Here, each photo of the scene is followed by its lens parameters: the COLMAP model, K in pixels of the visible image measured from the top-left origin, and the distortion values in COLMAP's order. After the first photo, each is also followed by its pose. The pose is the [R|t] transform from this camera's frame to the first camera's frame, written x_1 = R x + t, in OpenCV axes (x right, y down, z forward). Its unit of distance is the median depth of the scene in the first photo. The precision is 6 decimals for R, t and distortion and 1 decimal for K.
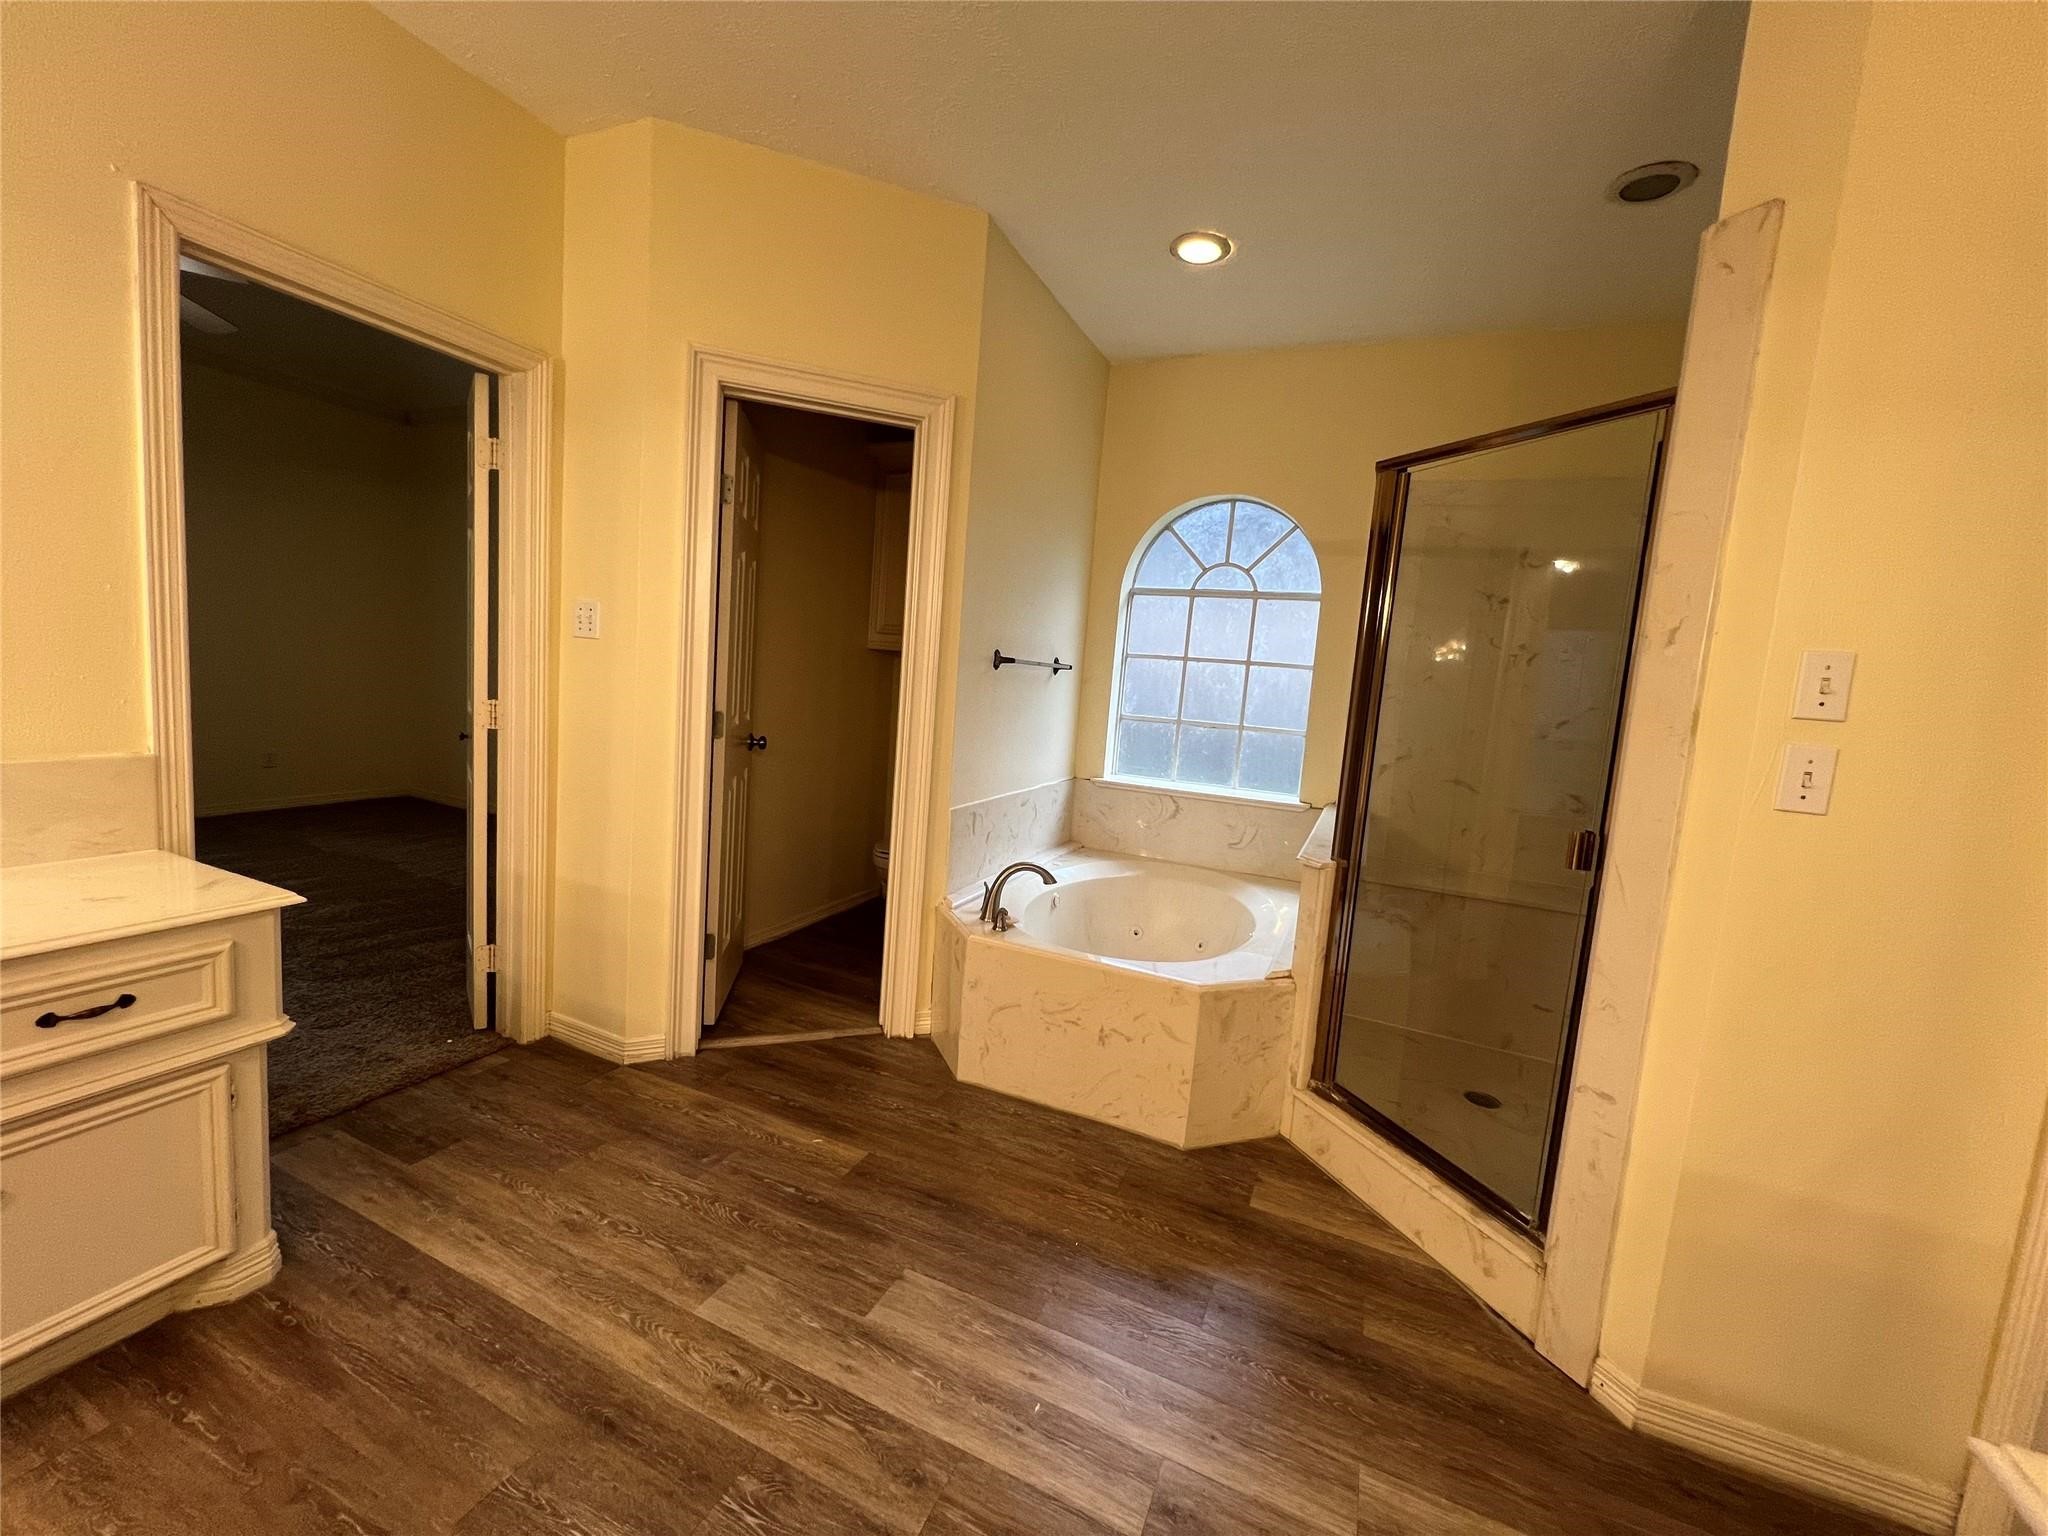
lens RADIAL K [[817.0, 0, 1020.6], [0, 817.0, 751.8], [0, 0, 1]] dist [0.010782, 0.000212]
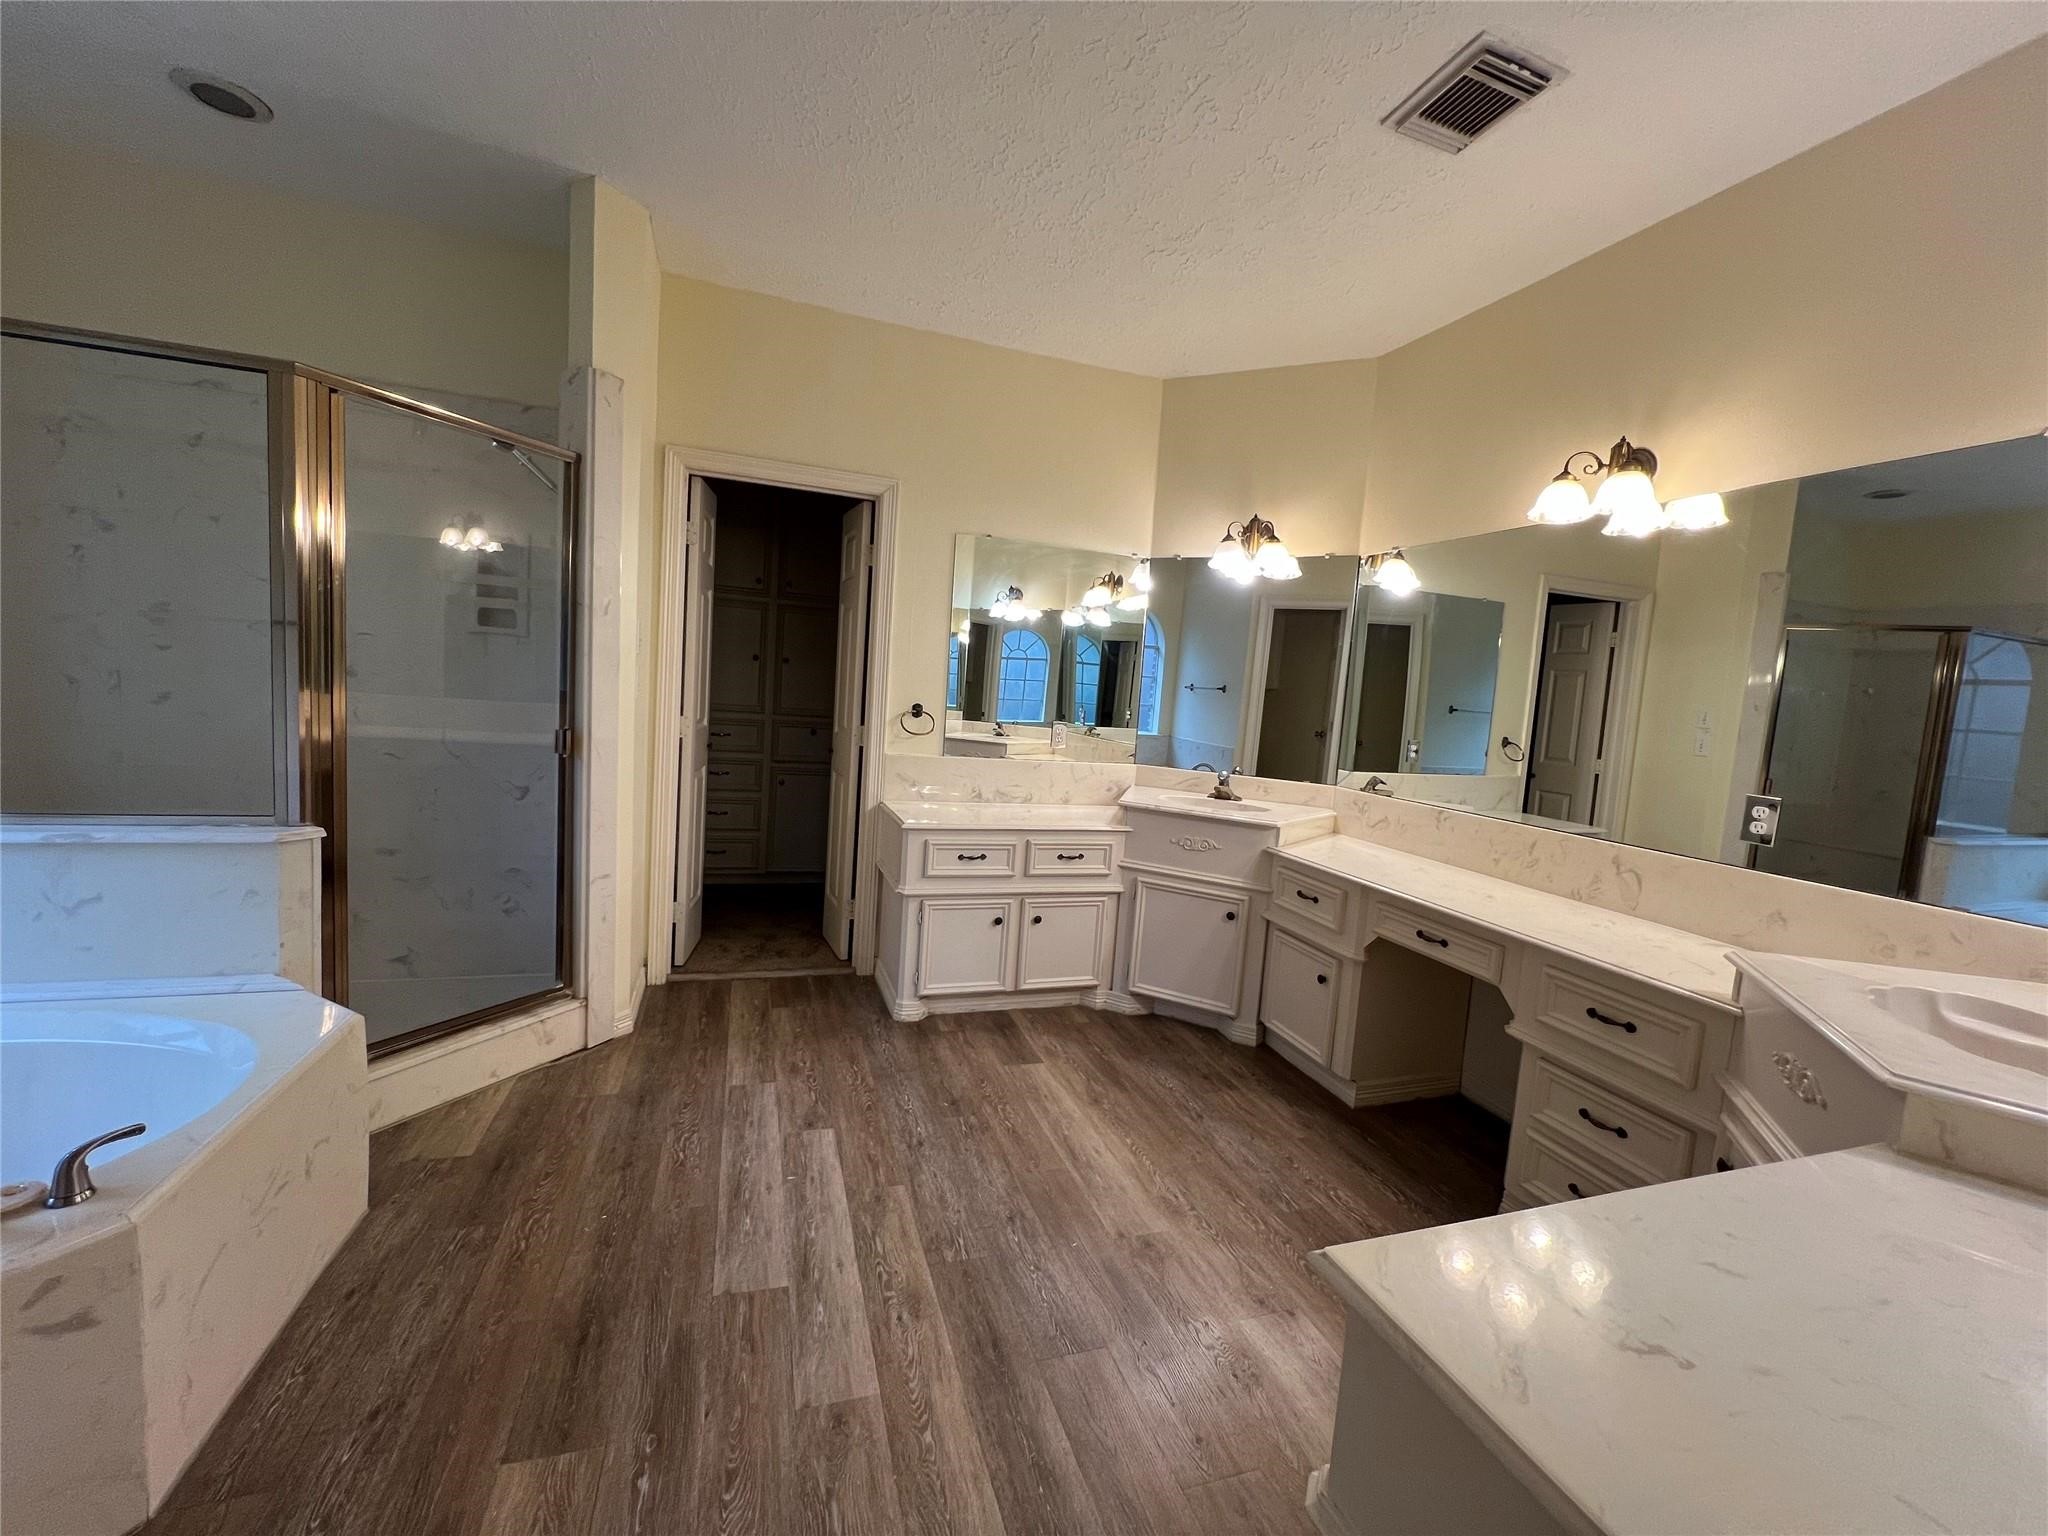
lens RADIAL K [[817.0, 0, 1025.4], [0, 817.0, 768.1], [0, 0, 1]] dist [0.010782, 0.000212]
pose [[-0.664488, -0.192109, 0.722184, -1.088842], [-0.043414, 0.974684, 0.219331, -0.218759], [-0.746037, 0.114390, -0.656006, 1.472347]]
